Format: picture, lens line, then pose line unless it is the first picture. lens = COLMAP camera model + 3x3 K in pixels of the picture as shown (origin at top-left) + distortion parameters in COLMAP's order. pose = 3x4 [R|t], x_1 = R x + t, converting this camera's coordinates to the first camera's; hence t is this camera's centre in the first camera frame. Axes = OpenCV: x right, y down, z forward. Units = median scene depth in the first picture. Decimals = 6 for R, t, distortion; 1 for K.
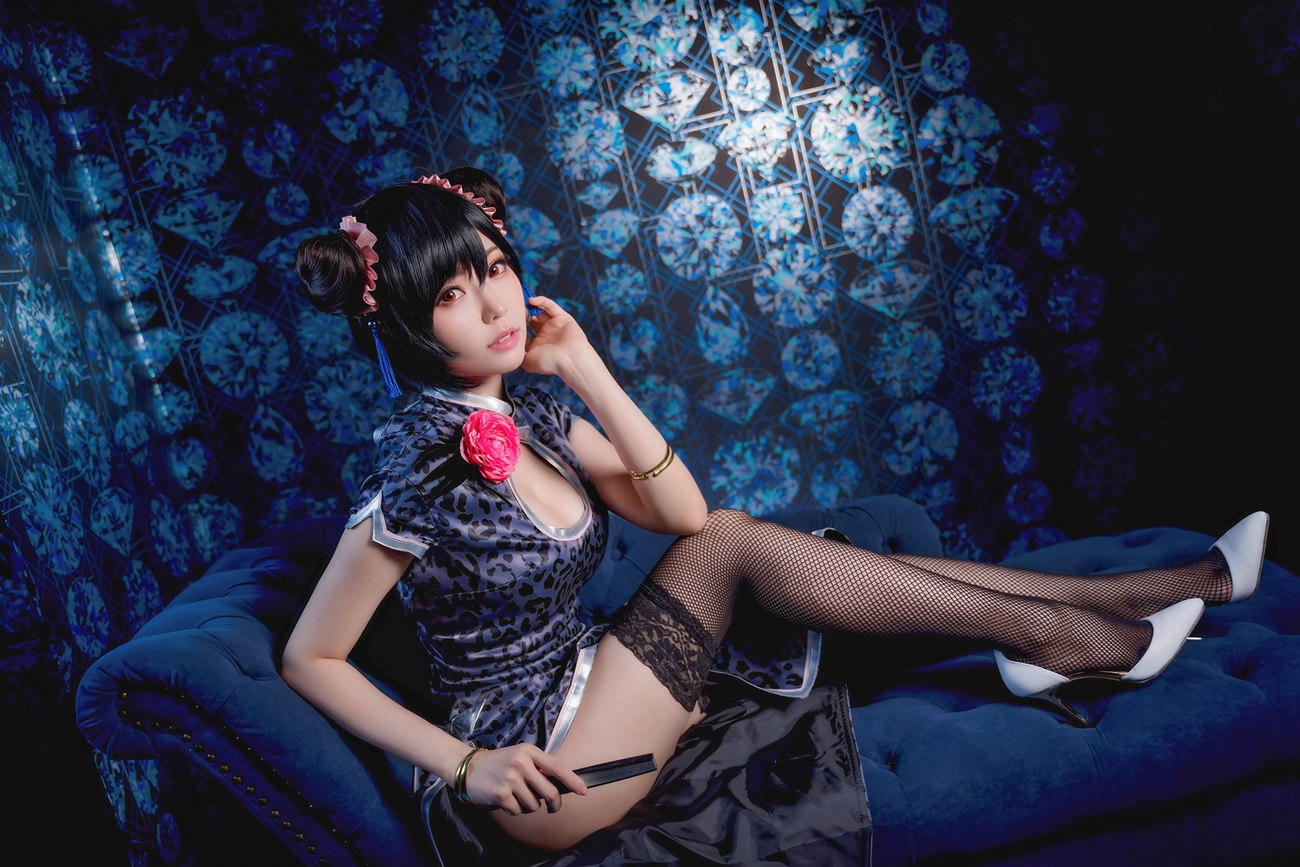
lens RADIAL K [[1093.3, 0, 649.4], [0, 1093.3, 441.2], [0, 0, 1]] dist [-0.056575, 0.049011]
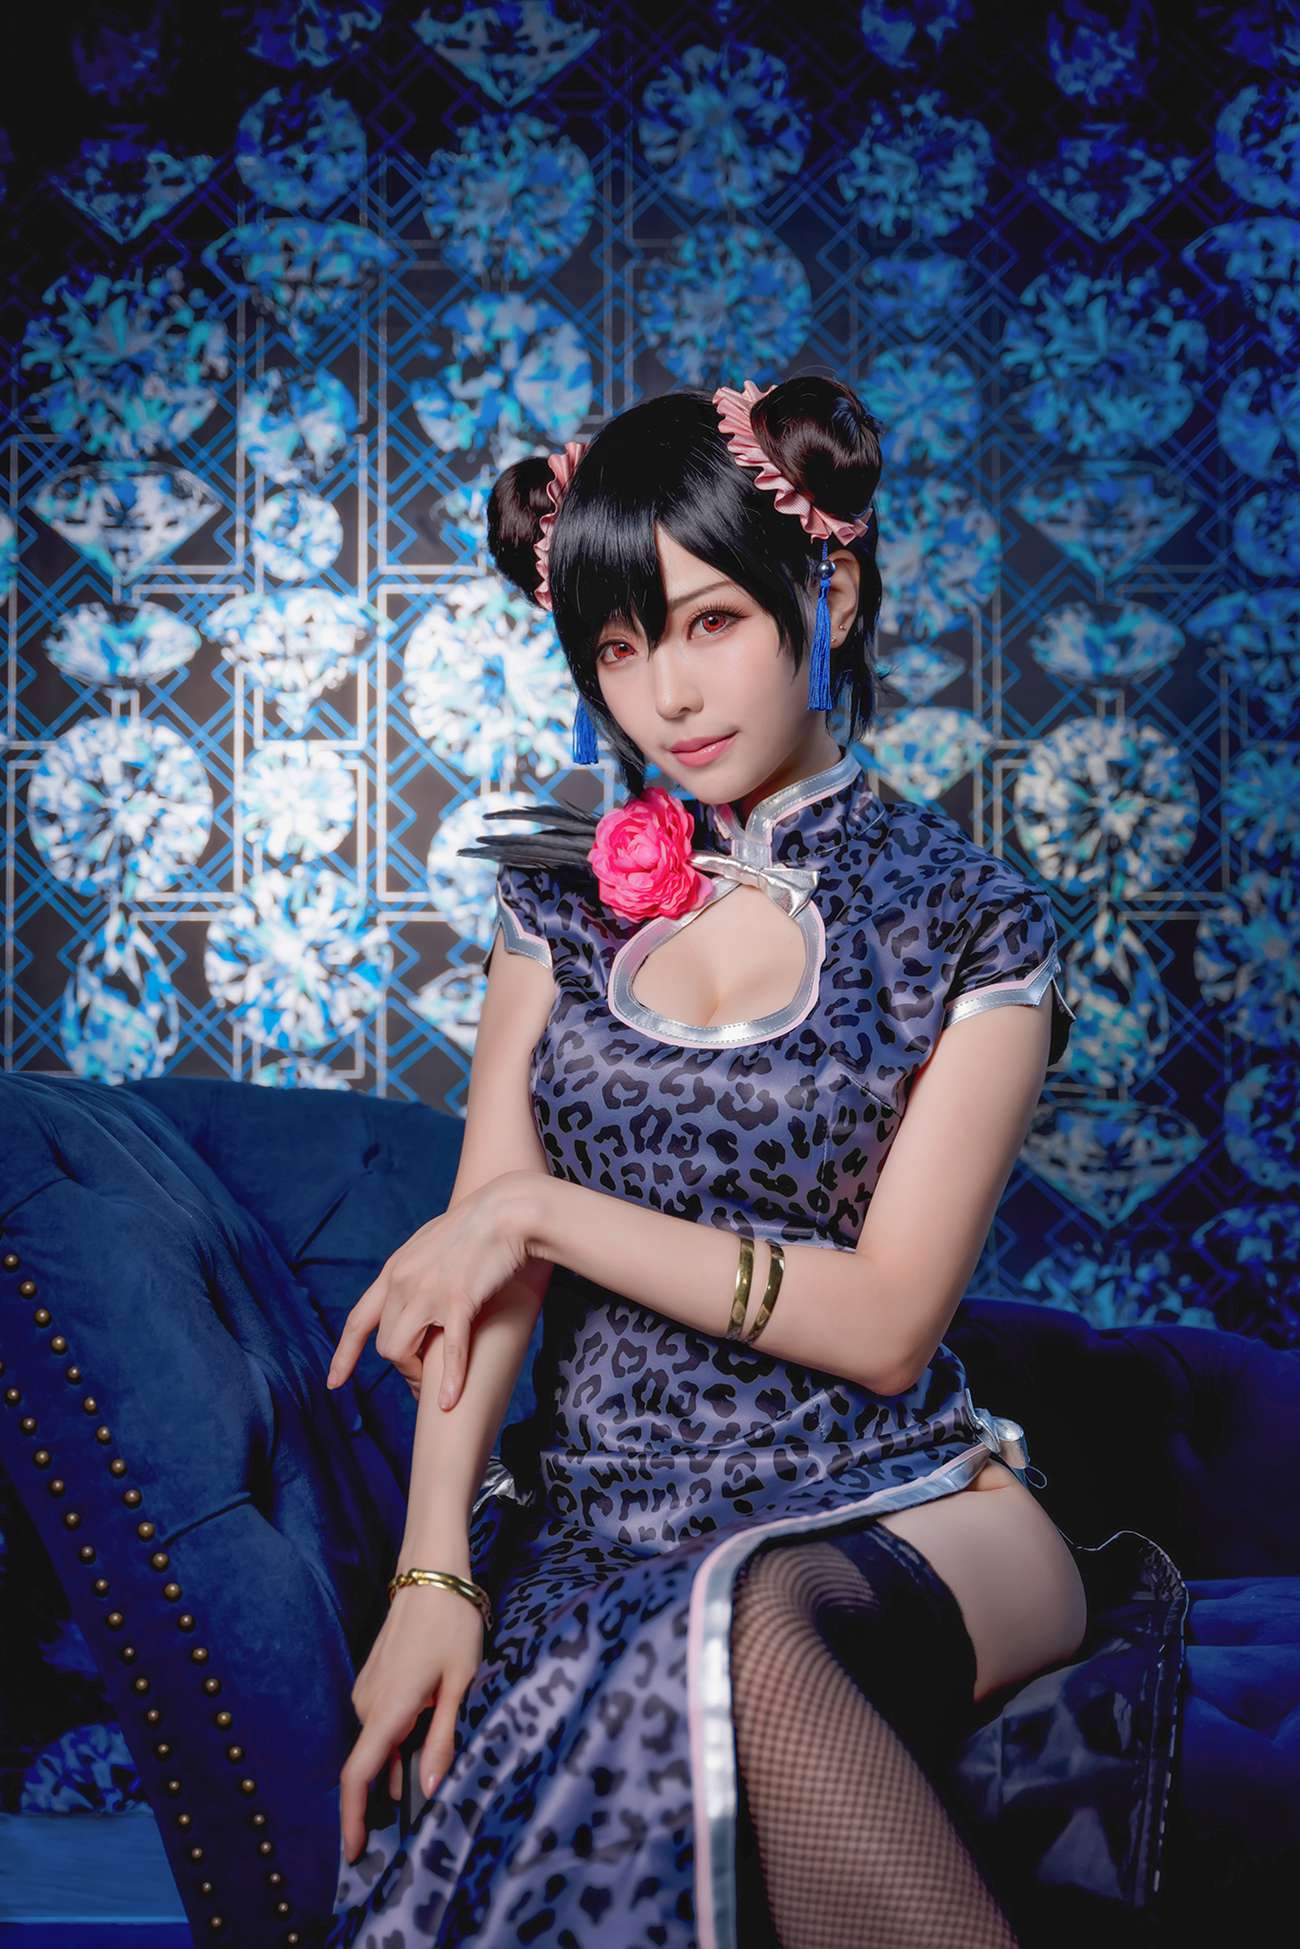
lens RADIAL K [[3014.5, 0, 590.3], [0, 3014.5, 981.6], [0, 0, 1]] dist [0.041920, 0.000000]
pose [[0.965253, 0.234314, -0.115684, 0.412409], [-0.255053, 0.941112, -0.221936, 0.120282], [0.056869, 0.243730, 0.968174, -0.225803]]
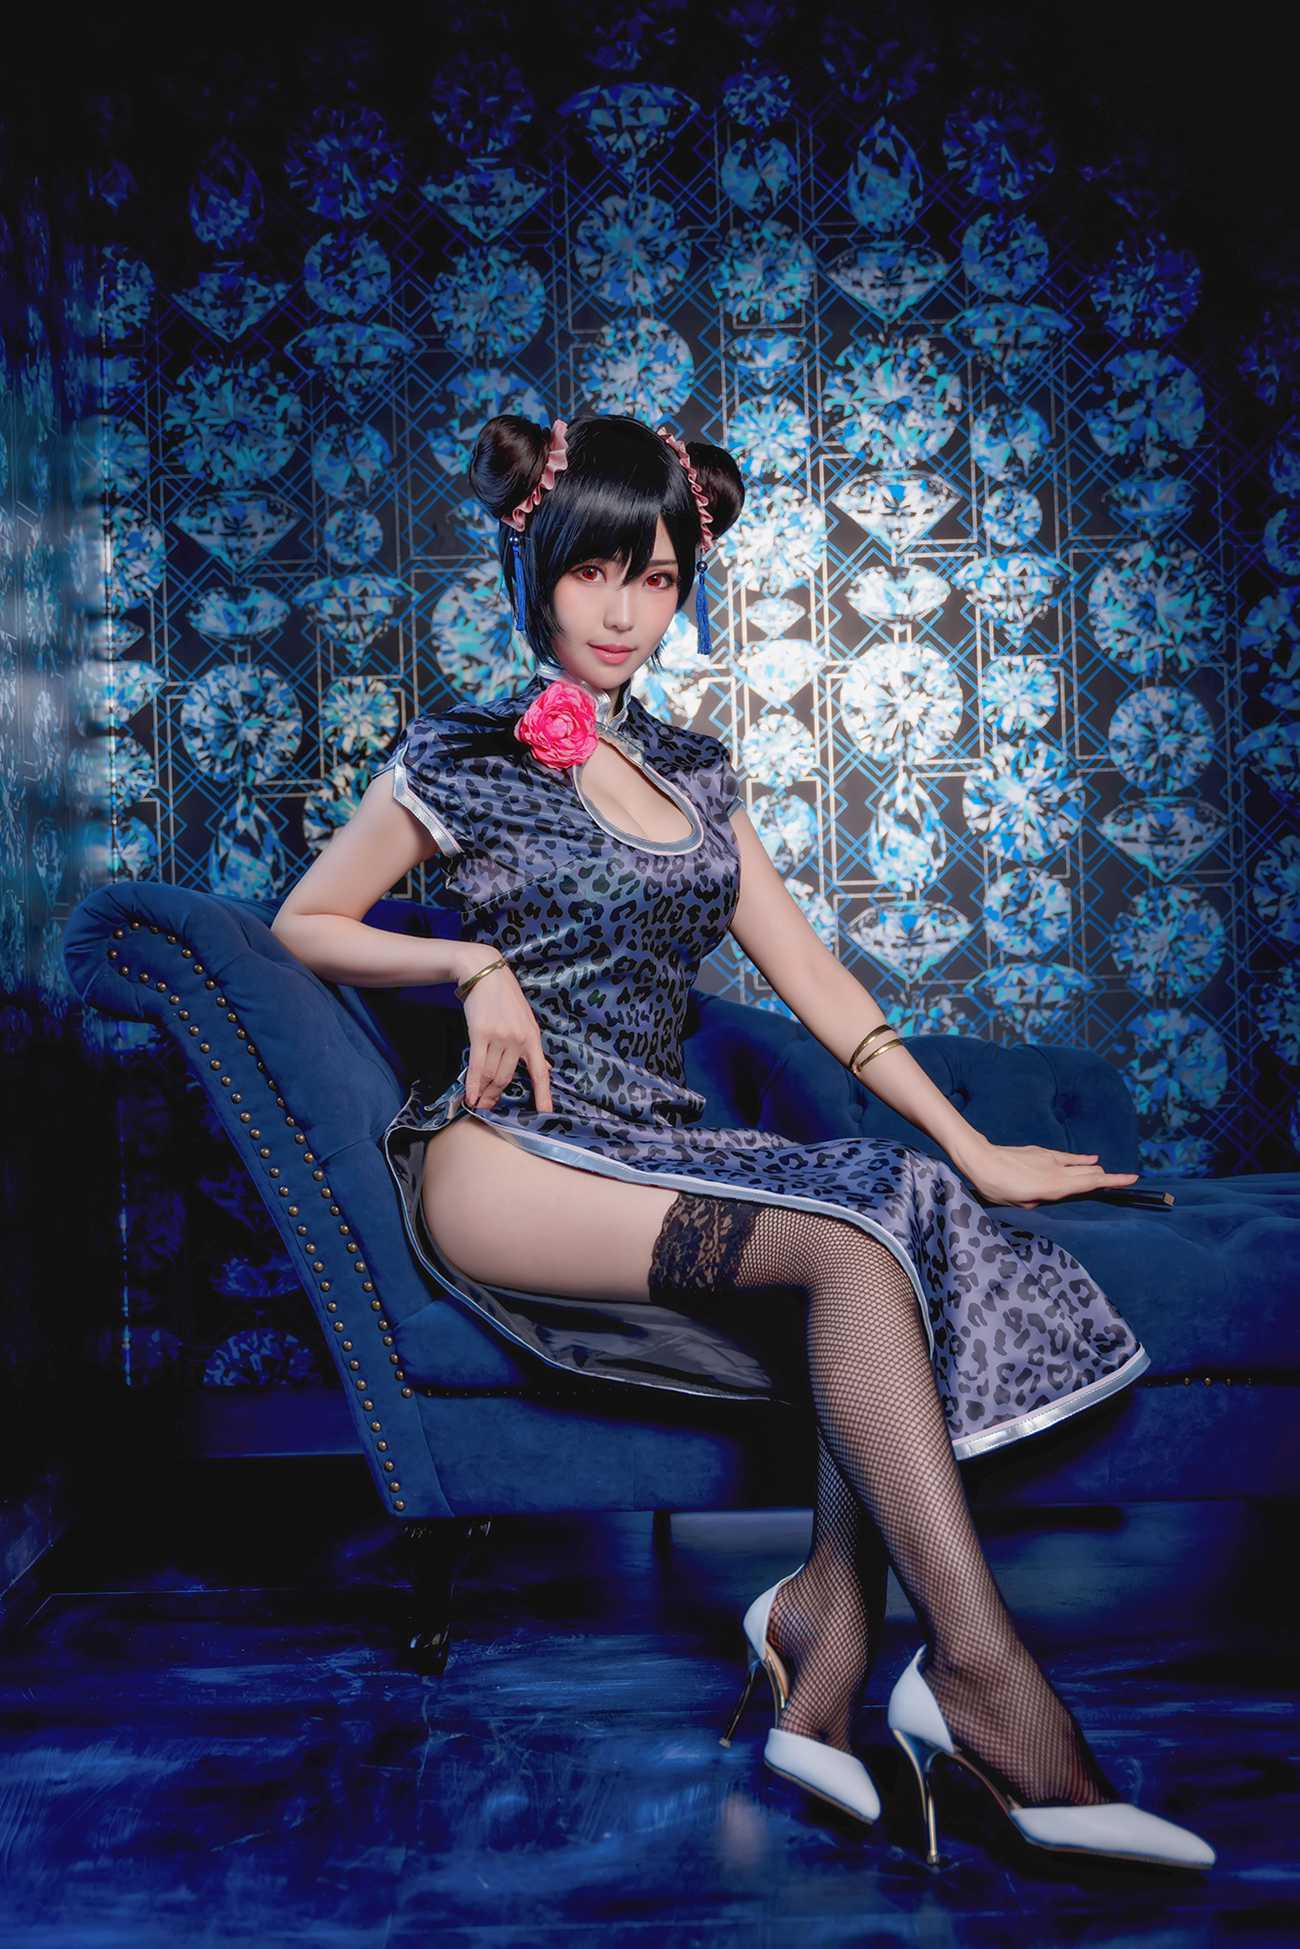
lens RADIAL K [[2025.0, 0, 574.9], [0, 2025.0, 942.7], [0, 0, 1]] dist [-0.011549, 0.000000]
pose [[0.972356, 0.211478, -0.099000, 0.002866], [-0.226078, 0.958702, -0.172566, 0.235353], [0.058417, 0.190177, 0.980010, -0.260704]]
